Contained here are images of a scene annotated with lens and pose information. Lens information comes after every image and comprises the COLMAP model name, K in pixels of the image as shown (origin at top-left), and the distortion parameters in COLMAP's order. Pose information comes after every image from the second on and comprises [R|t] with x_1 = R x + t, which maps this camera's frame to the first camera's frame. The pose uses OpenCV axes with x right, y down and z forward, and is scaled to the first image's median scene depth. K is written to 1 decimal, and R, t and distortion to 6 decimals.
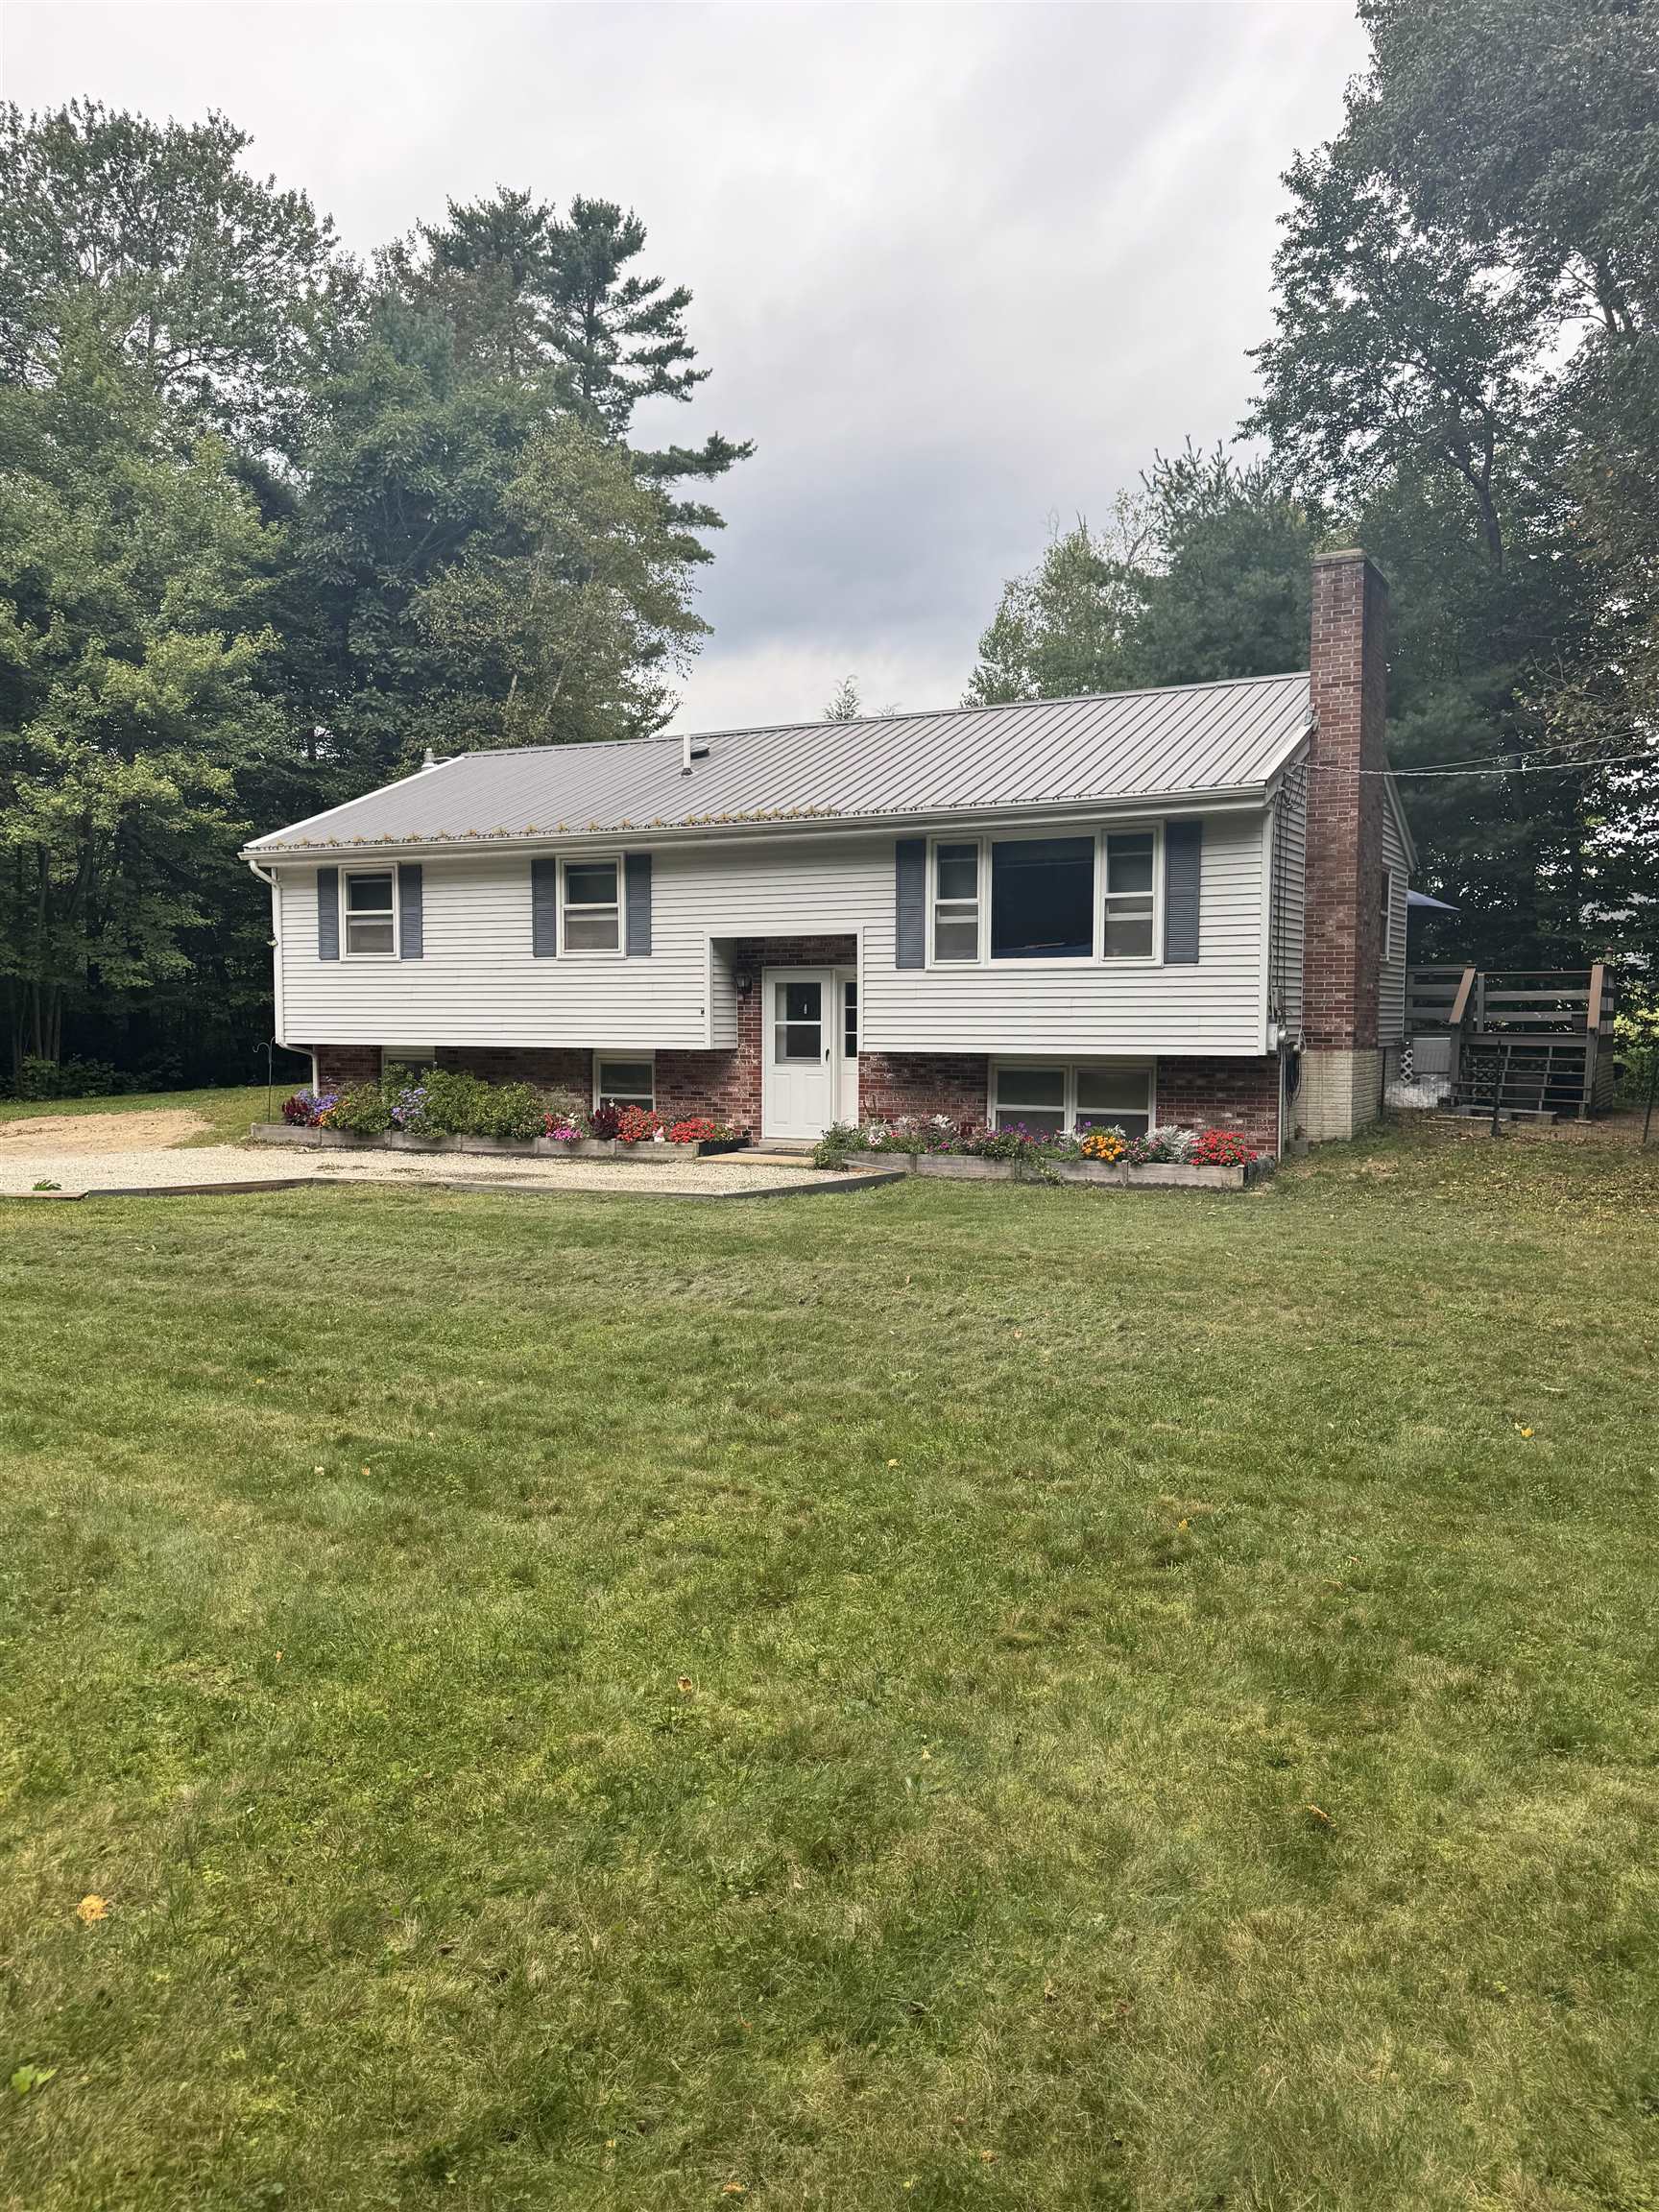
lens RADIAL K [[1631.2, 0, 824.4], [0, 1631.2, 1106.9], [0, 0, 1]] dist [0.052520, -0.011391]
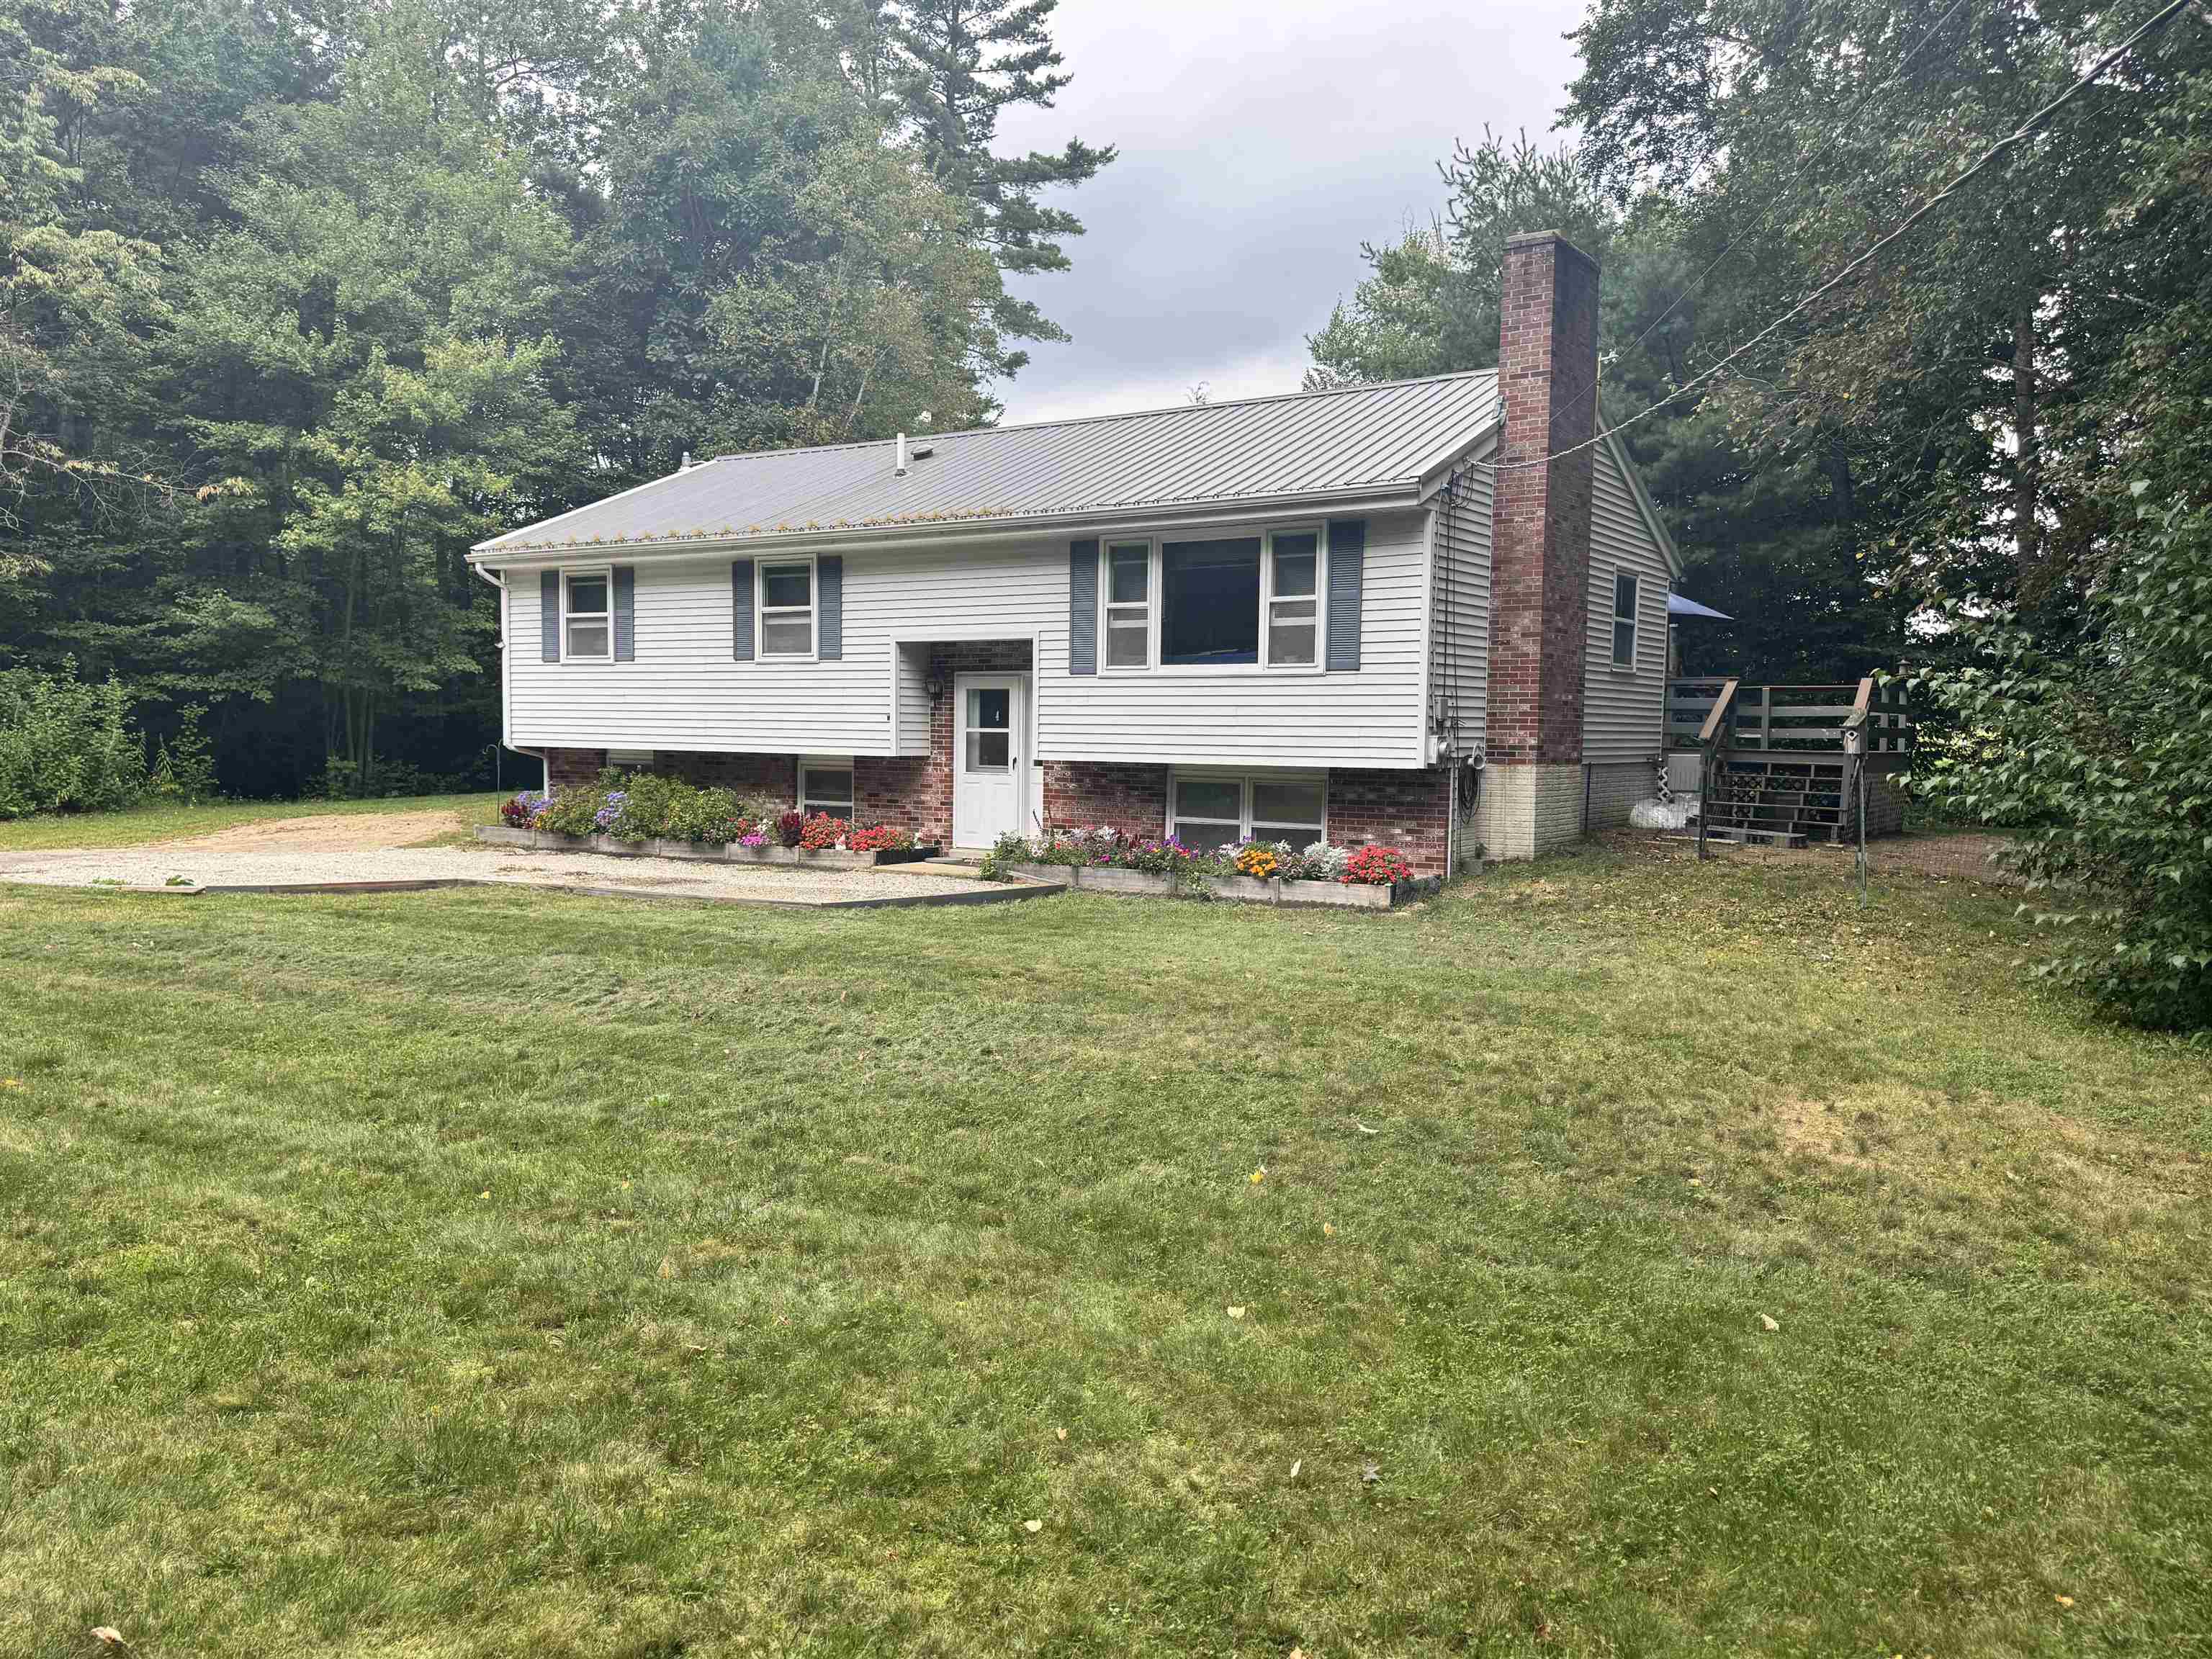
lens RADIAL K [[1631.2, 0, 1110.3], [0, 1631.2, 831.9], [0, 0, 1]] dist [0.052520, -0.011391]
pose [[0.995855, 0.016559, -0.089436, 0.136534], [-0.015981, 0.999847, 0.007168, 0.001122], [0.089541, -0.005709, 0.995967, 0.034411]]
